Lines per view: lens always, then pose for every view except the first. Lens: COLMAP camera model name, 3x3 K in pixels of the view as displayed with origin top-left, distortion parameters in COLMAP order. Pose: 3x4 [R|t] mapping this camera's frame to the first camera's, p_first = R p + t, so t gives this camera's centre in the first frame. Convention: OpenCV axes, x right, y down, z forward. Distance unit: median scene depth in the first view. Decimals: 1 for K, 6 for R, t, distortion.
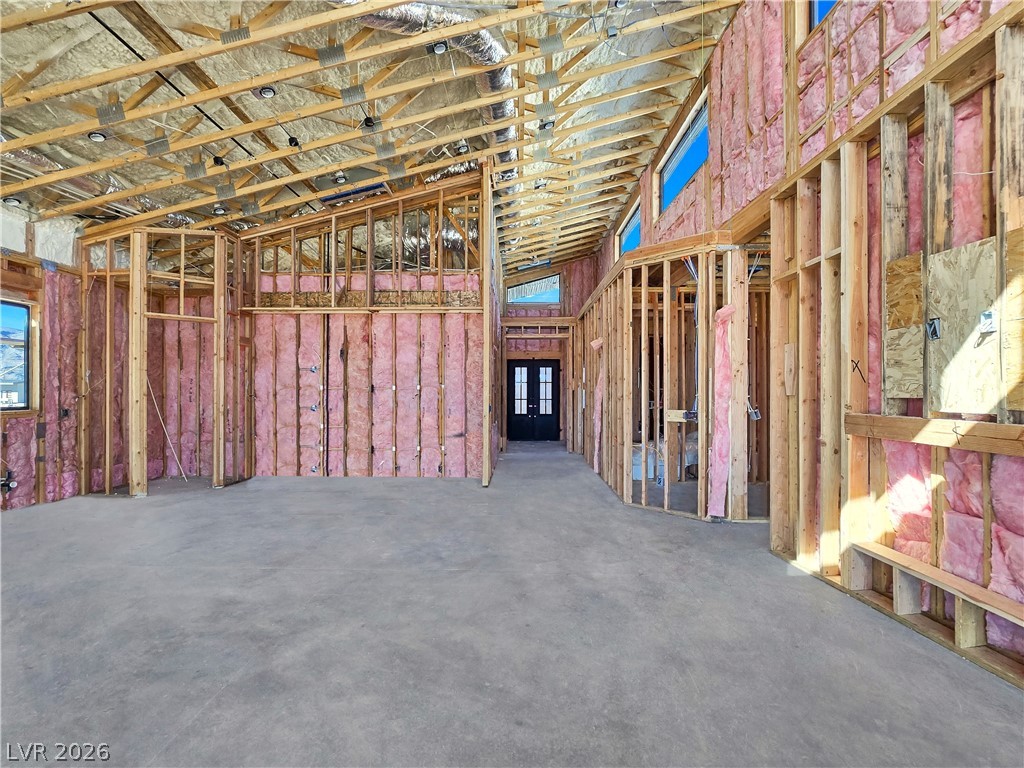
lens RADIAL K [[480.7, 0, 514.4], [0, 480.7, 387.9], [0, 0, 1]] dist [-0.001792, -0.000679]
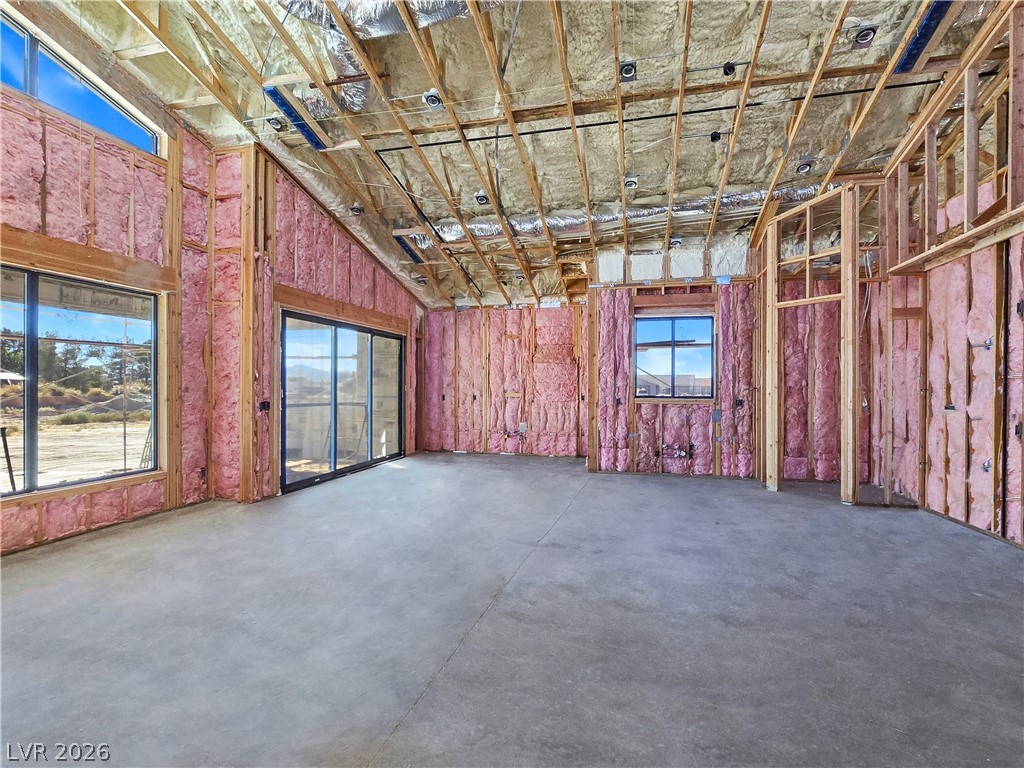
lens RADIAL K [[519.1, 0, 512.7], [0, 519.1, 386.9], [0, 0, 1]] dist [0.000220, -0.000168]
pose [[-0.237625, 0.000801, -0.971357, 0.335749], [0.006007, 0.999982, -0.000645, 0.009164], [0.971338, -0.005988, -0.237626, 0.624309]]
